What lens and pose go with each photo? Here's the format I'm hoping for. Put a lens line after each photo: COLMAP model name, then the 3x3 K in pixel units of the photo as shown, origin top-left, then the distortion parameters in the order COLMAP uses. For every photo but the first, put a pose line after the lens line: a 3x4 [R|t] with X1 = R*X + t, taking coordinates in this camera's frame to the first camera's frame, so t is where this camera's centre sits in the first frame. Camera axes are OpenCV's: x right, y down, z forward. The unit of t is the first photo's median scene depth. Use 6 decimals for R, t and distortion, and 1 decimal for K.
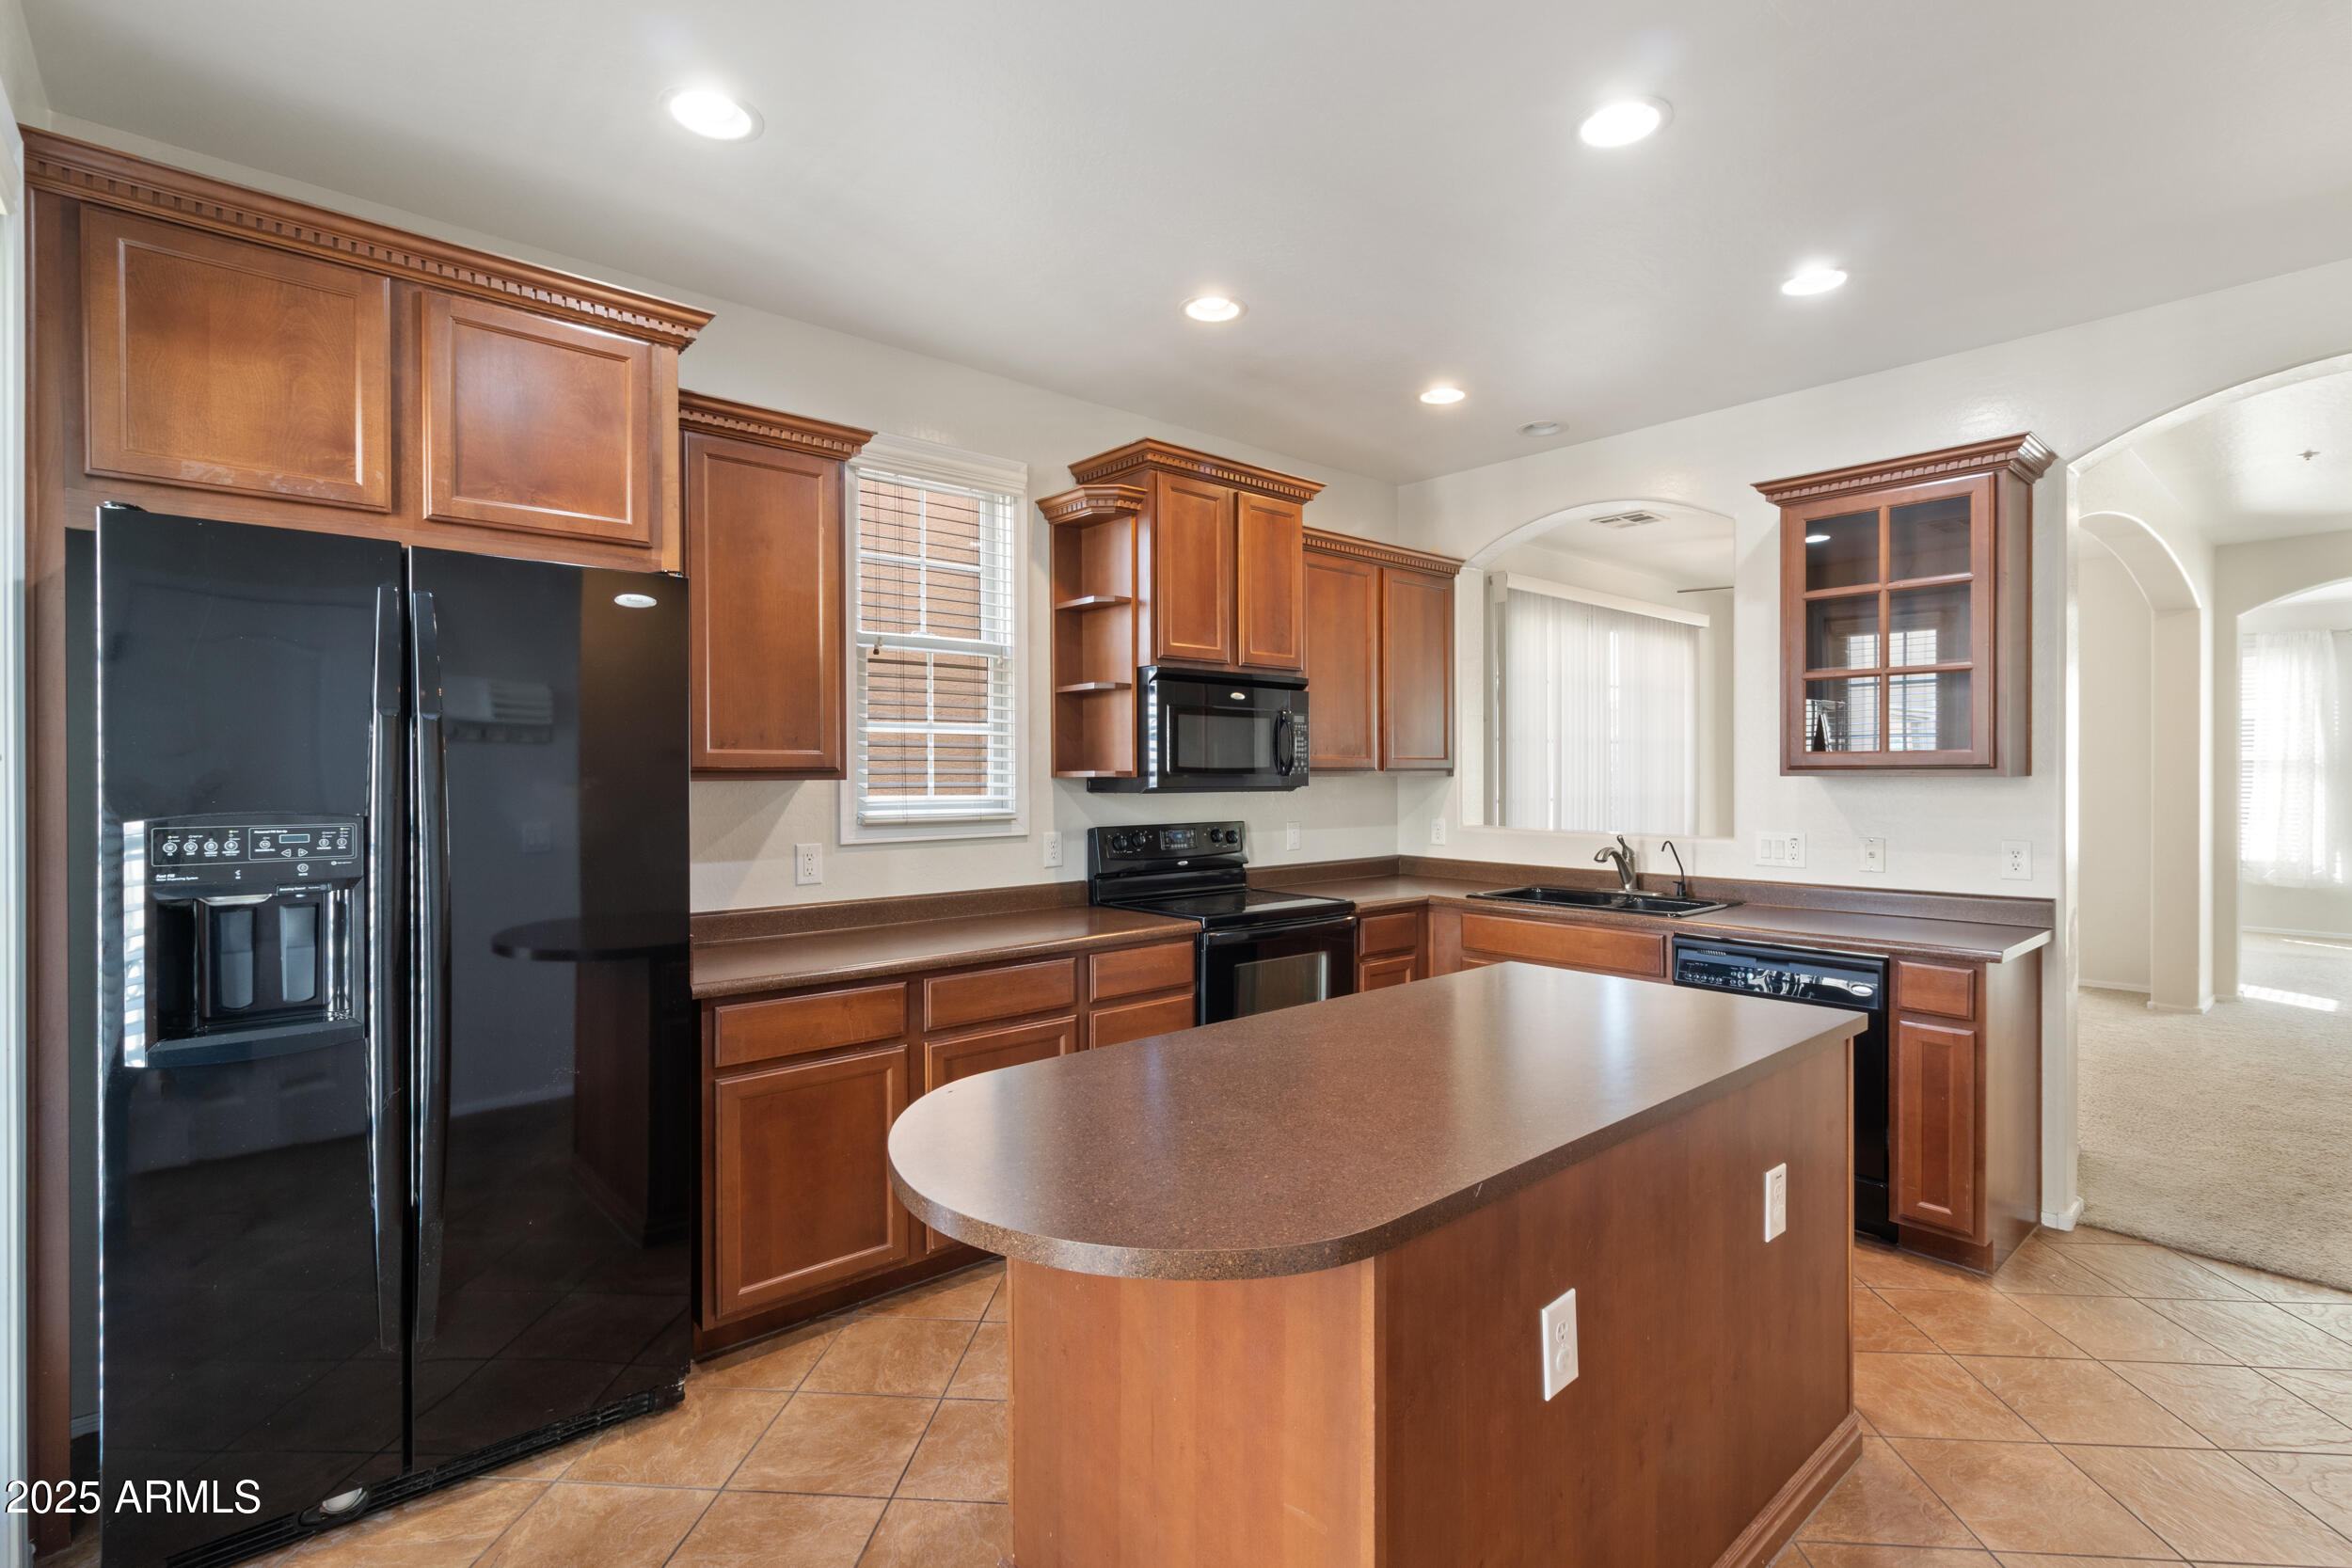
lens RADIAL K [[1081.7, 0, 1188.6], [0, 1081.7, 768.4], [0, 0, 1]] dist [0.001233, -0.000004]
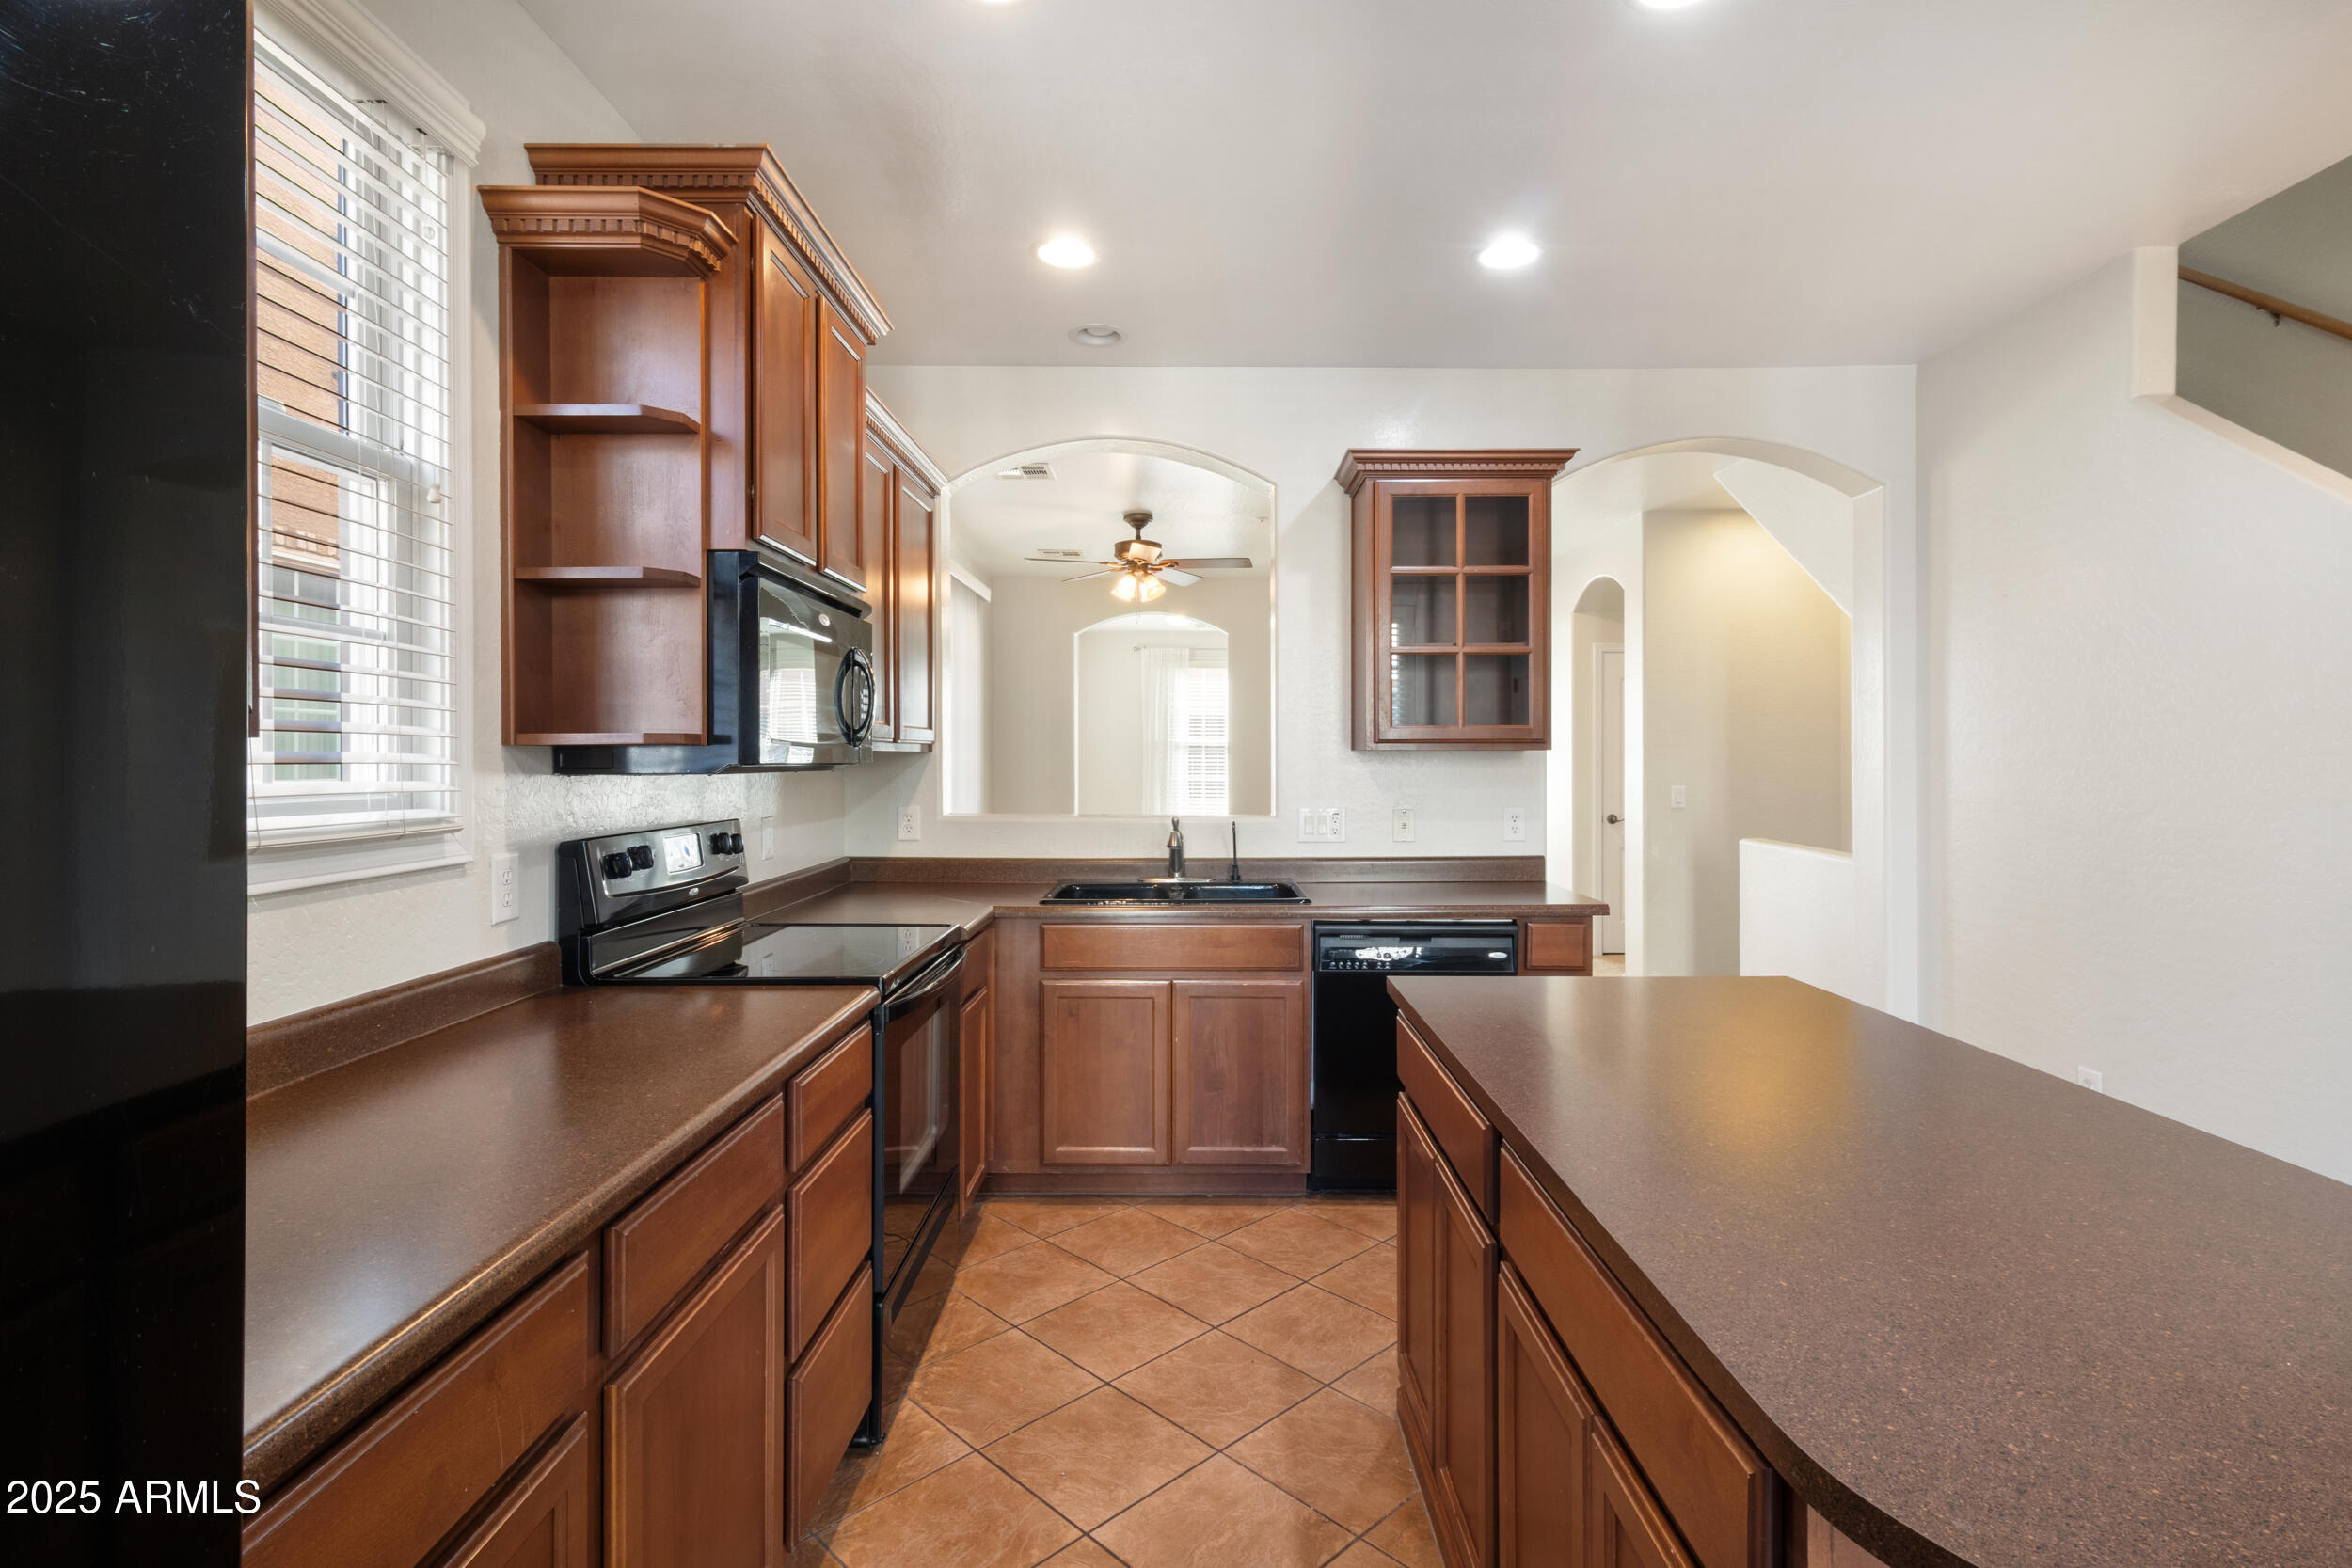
lens RADIAL K [[1117.3, 0, 1184.0], [0, 1117.3, 750.6], [0, 0, 1]] dist [0.000270, 0.000049]
pose [[0.668984, 0.006172, 0.743252, -0.309773], [-0.003694, 0.999981, -0.004979, 0.012728], [-0.743268, 0.000585, 0.668994, 0.425437]]
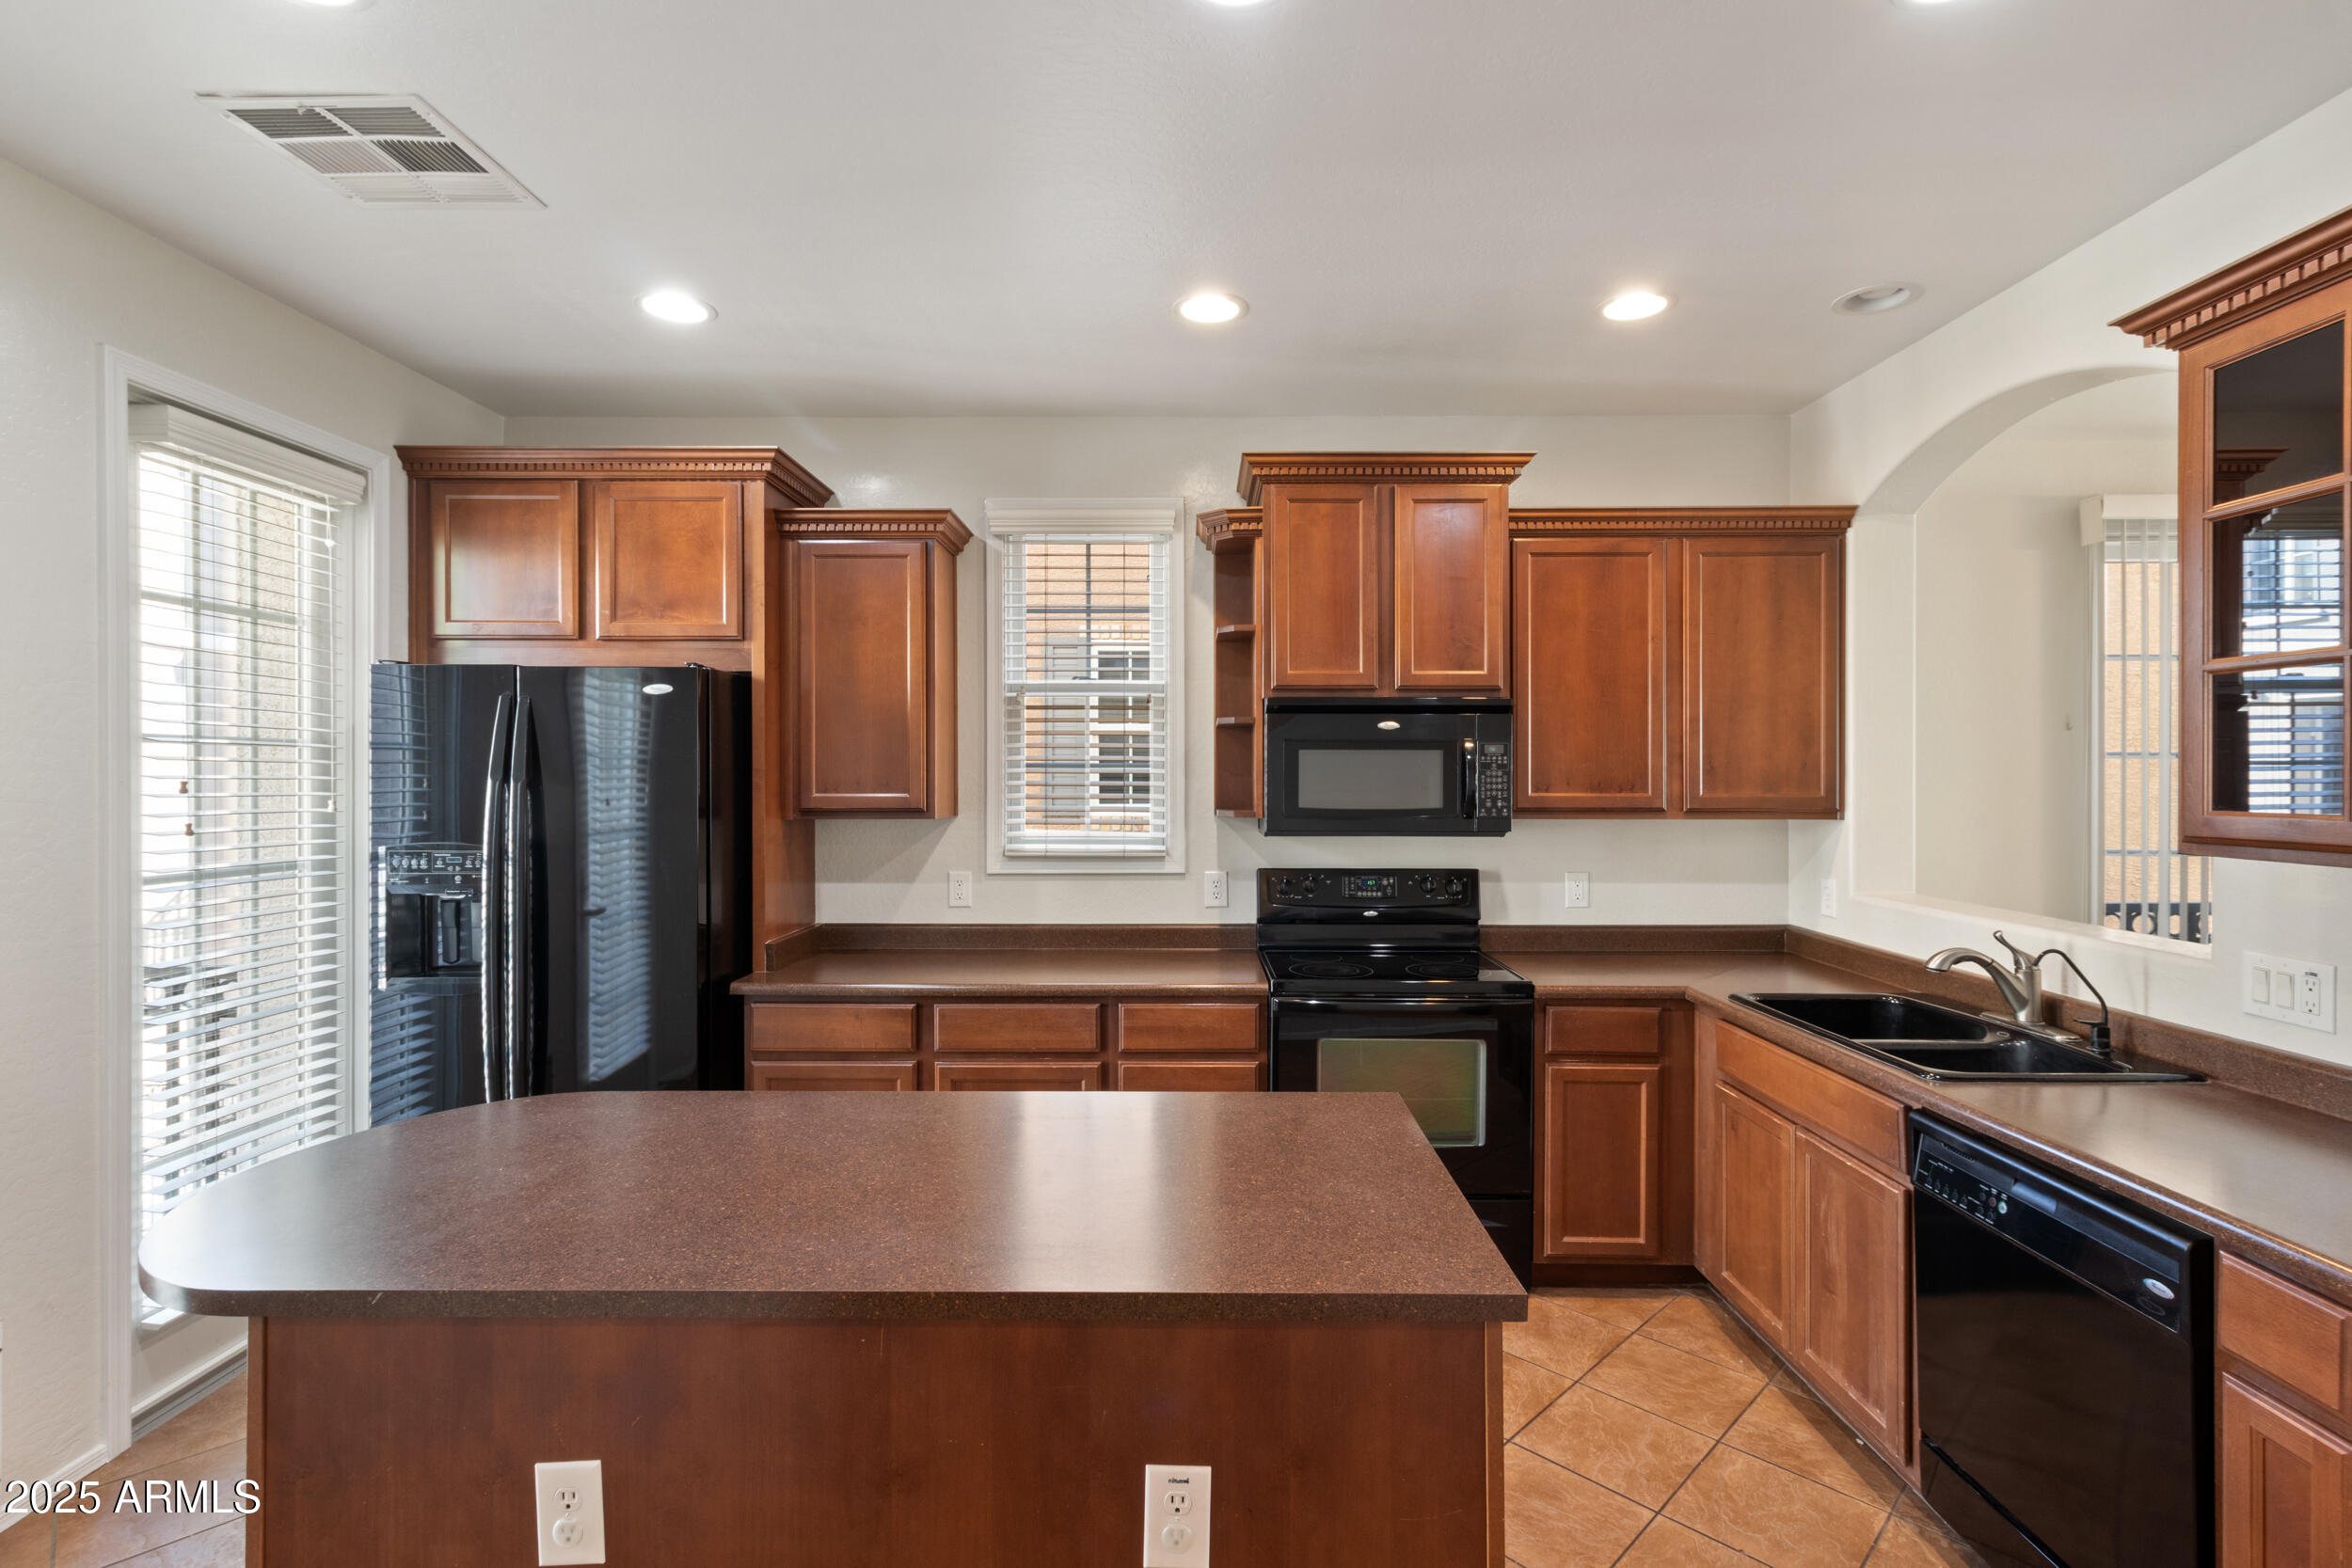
lens RADIAL K [[1081.7, 0, 1188.6], [0, 1081.7, 768.4], [0, 0, 1]] dist [0.001233, -0.000004]
pose [[0.747369, -0.000906, -0.664409, 0.516439], [0.000566, 1.000000, -0.000727, -0.033510], [0.664409, 0.000167, 0.747369, 0.264271]]
